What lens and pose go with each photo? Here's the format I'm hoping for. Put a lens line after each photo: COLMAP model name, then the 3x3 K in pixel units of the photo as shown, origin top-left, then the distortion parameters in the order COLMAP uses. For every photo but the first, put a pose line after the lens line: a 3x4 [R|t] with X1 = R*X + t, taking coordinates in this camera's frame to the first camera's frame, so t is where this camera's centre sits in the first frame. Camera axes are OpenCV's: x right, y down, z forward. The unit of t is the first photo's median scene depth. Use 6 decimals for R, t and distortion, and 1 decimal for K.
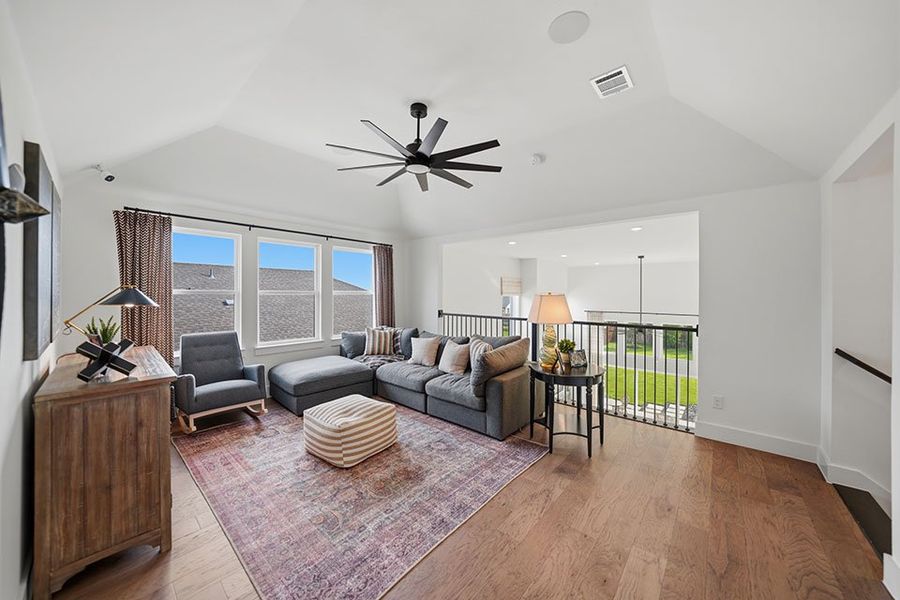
lens RADIAL K [[316.1, 0, 453.2], [0, 316.1, 307.2], [0, 0, 1]] dist [-0.019771, 0.000162]
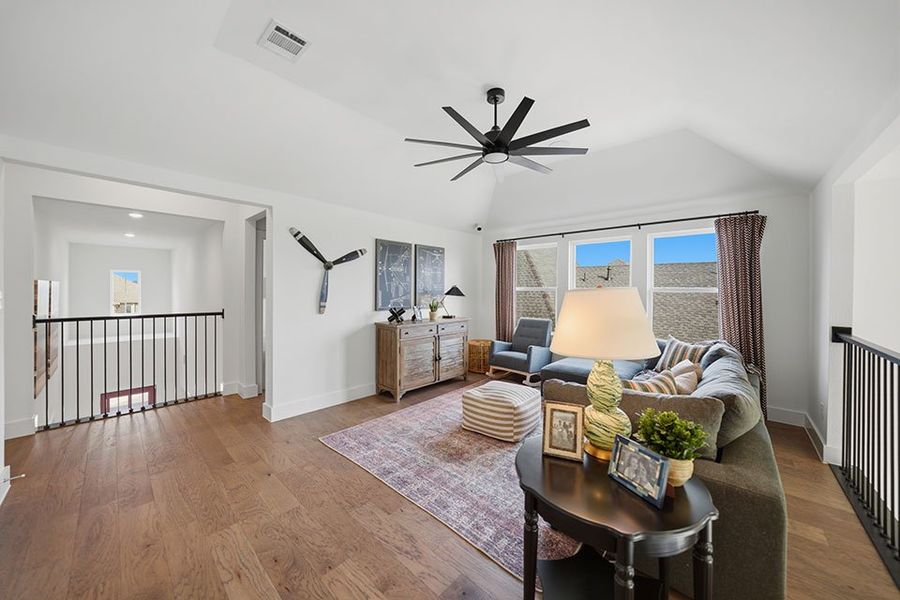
lens RADIAL K [[316.1, 0, 453.2], [0, 316.1, 307.2], [0, 0, 1]] dist [-0.019771, 0.000162]
pose [[-0.023545, 0.051577, -0.998391, 0.867406], [-0.048473, 0.997435, 0.052671, -0.032900], [0.998547, 0.049635, -0.020985, 0.926545]]
